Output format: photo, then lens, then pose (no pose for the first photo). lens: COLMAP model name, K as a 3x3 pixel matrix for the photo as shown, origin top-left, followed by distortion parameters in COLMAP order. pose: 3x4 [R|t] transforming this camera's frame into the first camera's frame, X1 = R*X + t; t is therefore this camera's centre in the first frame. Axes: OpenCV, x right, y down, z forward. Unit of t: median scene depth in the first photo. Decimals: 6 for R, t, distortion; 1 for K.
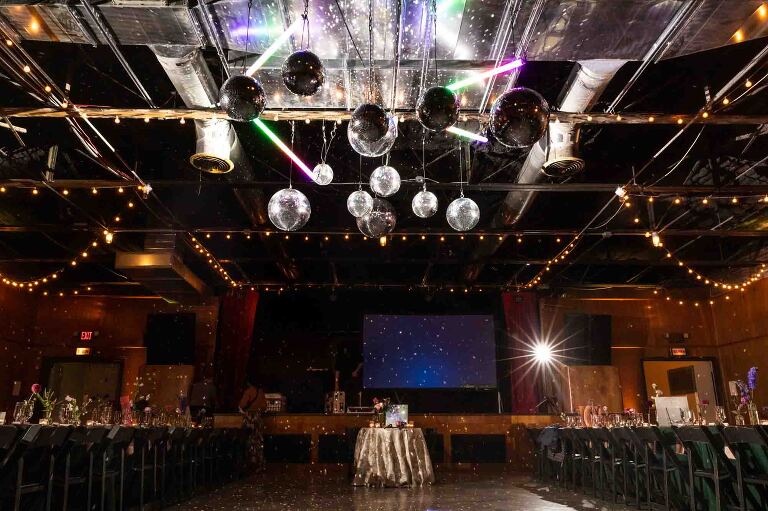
lens RADIAL K [[587.4, 0, 384.0], [0, 587.4, 255.5], [0, 0, 1]] dist [0.014211, 0.001839]
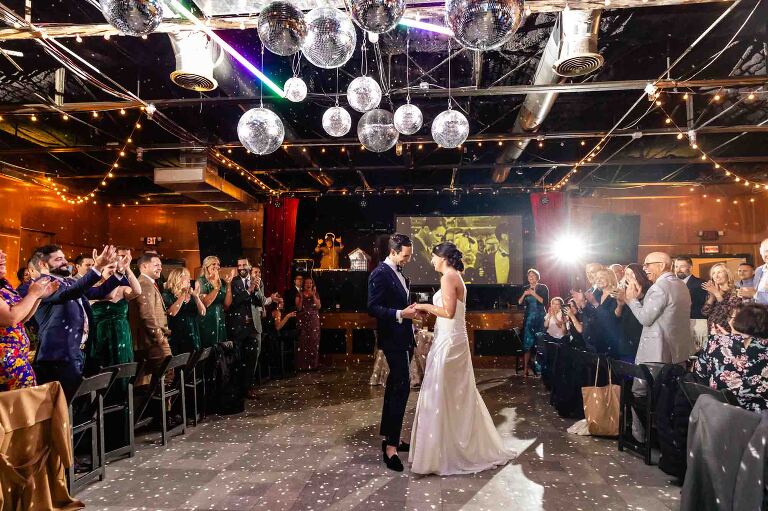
lens RADIAL K [[509.7, 0, 384.0], [0, 509.7, 255.5], [0, 0, 1]] dist [0.016961, -0.001725]
pose [[0.992214, -0.007420, -0.124324, 0.092358], [0.032604, 0.978887, 0.201786, -0.030027], [0.120202, -0.204269, 0.971507, 0.140245]]
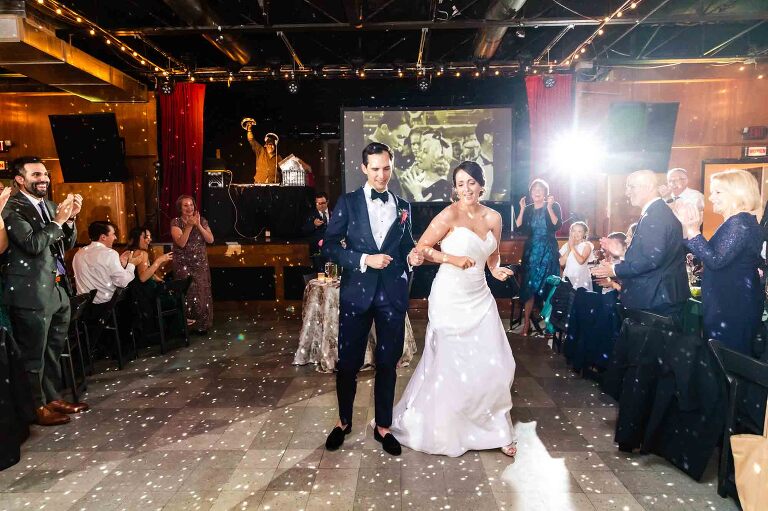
lens RADIAL K [[509.7, 0, 384.0], [0, 509.7, 255.5], [0, 0, 1]] dist [0.016961, -0.001725]
pose [[0.998609, -0.008094, -0.052103, 0.085090], [0.026379, 0.932294, 0.360739, 0.058264], [0.045655, -0.361612, 0.931210, 0.491105]]
